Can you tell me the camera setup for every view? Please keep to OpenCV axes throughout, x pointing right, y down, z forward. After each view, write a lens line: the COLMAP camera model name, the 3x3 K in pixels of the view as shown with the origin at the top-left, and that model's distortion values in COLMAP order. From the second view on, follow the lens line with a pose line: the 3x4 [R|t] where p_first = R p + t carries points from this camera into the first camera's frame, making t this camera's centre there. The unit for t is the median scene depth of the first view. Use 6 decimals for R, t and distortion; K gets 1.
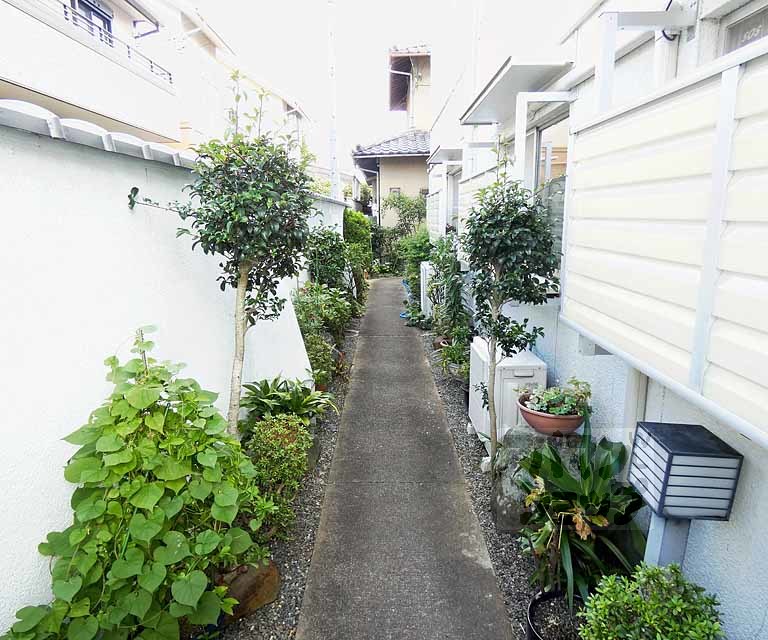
lens RADIAL K [[506.6, 0, 373.4], [0, 506.6, 315.5], [0, 0, 1]] dist [0.000512, 0.001293]
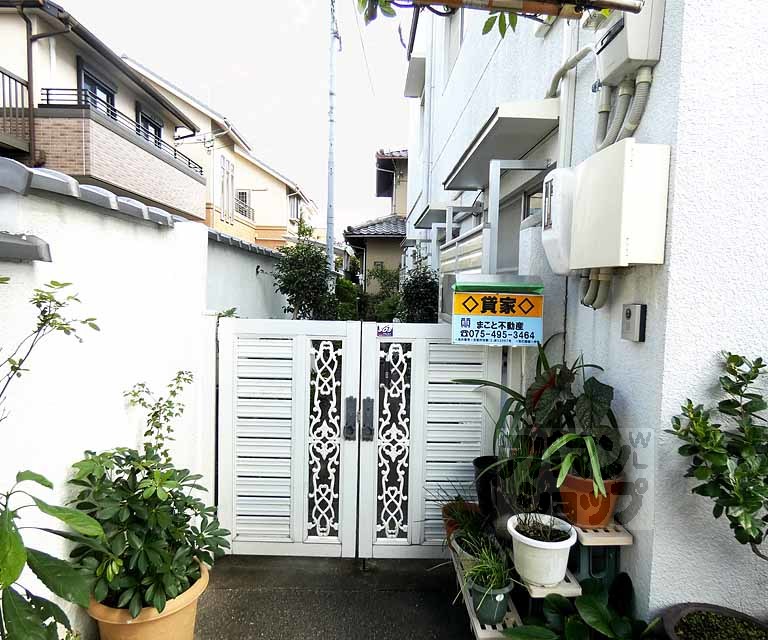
lens RADIAL K [[506.6, 0, 373.4], [0, 506.6, 315.5], [0, 0, 1]] dist [0.000512, 0.001293]
pose [[0.999213, 0.030045, 0.025911, 0.003565], [-0.026282, 0.990494, -0.135018, 0.049585], [-0.029721, 0.134231, 0.990504, -0.232307]]
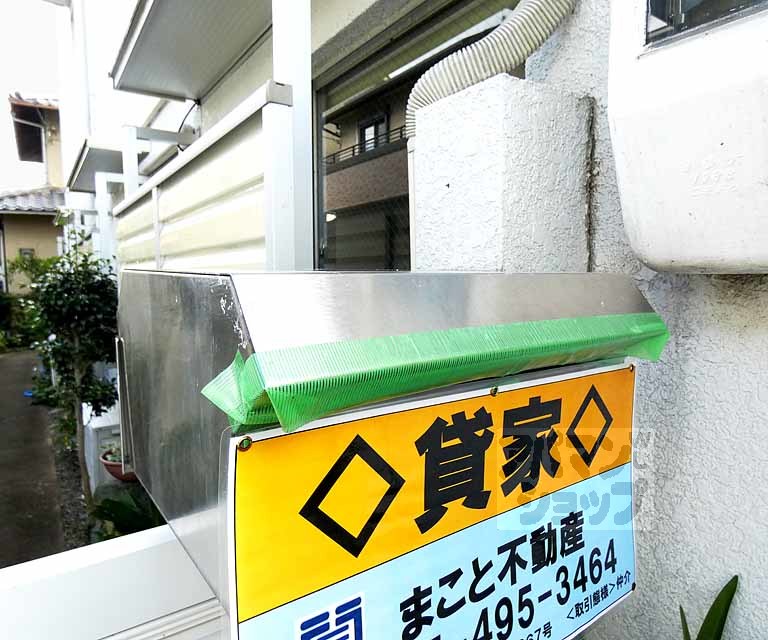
lens RADIAL K [[502.4, 0, 384.0], [0, 502.4, 320.0], [0, 0, 1]] dist [0.002446, 0.001845]
pose [[0.808418, -0.044208, 0.586946, 0.034692], [0.111242, 0.990680, -0.078600, 0.007593], [-0.578001, 0.128835, 0.805802, -0.048330]]
